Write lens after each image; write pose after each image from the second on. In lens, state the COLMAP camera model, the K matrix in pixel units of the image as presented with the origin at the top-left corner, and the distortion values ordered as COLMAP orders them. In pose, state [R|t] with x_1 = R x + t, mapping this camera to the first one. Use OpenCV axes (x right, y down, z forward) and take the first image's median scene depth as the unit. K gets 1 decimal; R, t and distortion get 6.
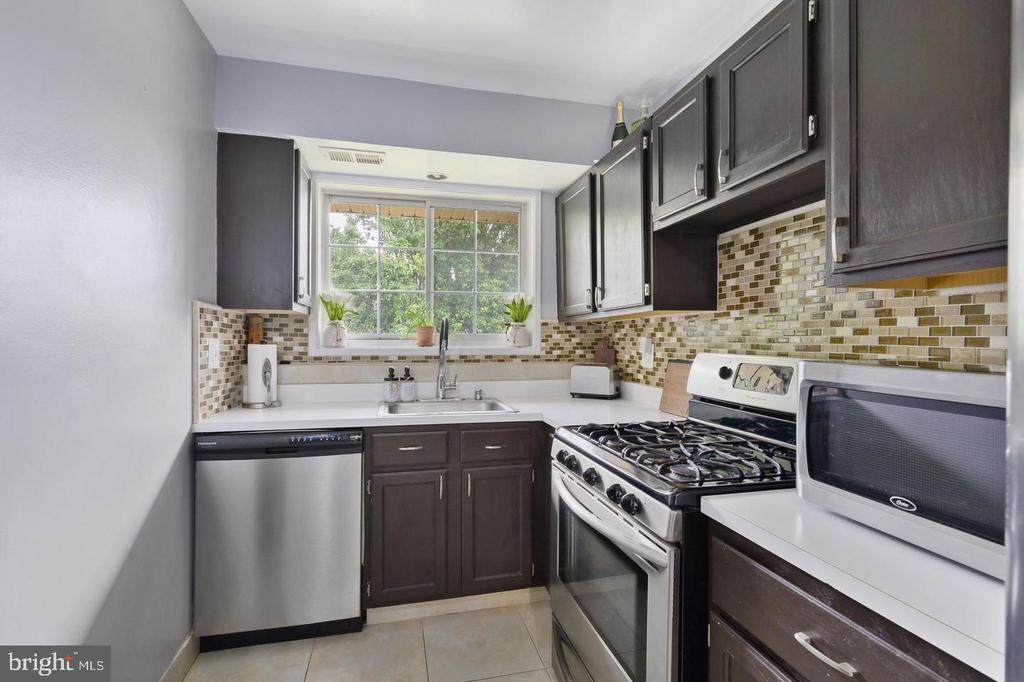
lens RADIAL K [[492.4, 0, 511.9], [0, 492.4, 341.5], [0, 0, 1]] dist [0.001009, 0.000416]
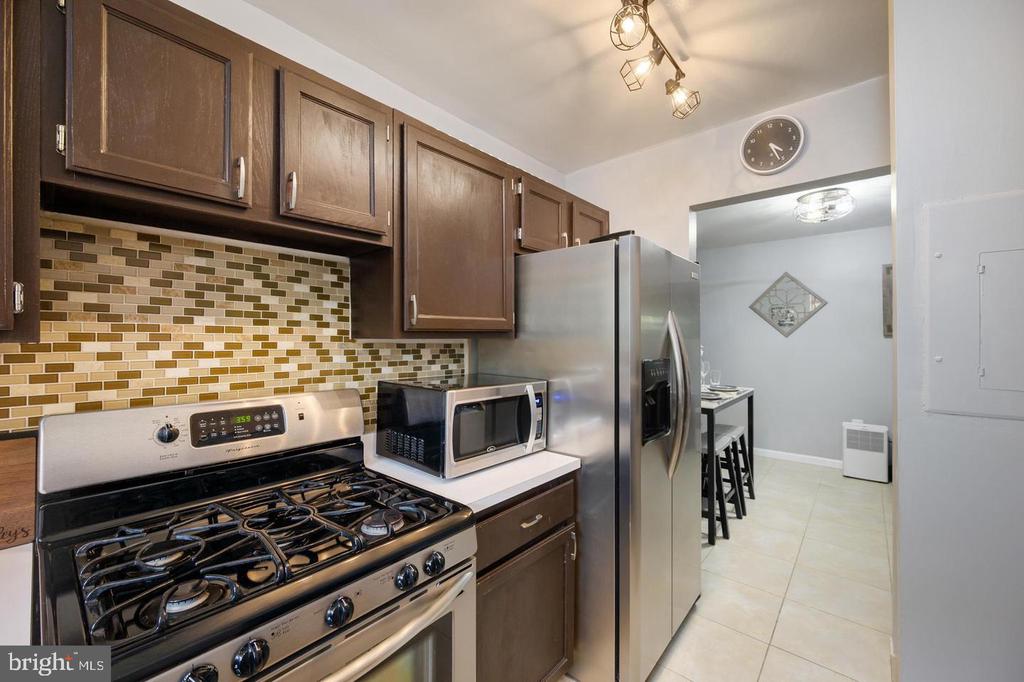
lens RADIAL K [[407.2, 0, 511.2], [0, 407.2, 340.0], [0, 0, 1]] dist [0.000234, 0.000704]
pose [[-0.579061, -0.002201, 0.815281, -0.385804], [-0.000328, 0.999997, 0.002467, -0.082438], [-0.815284, 0.001161, -0.579060, 1.066865]]
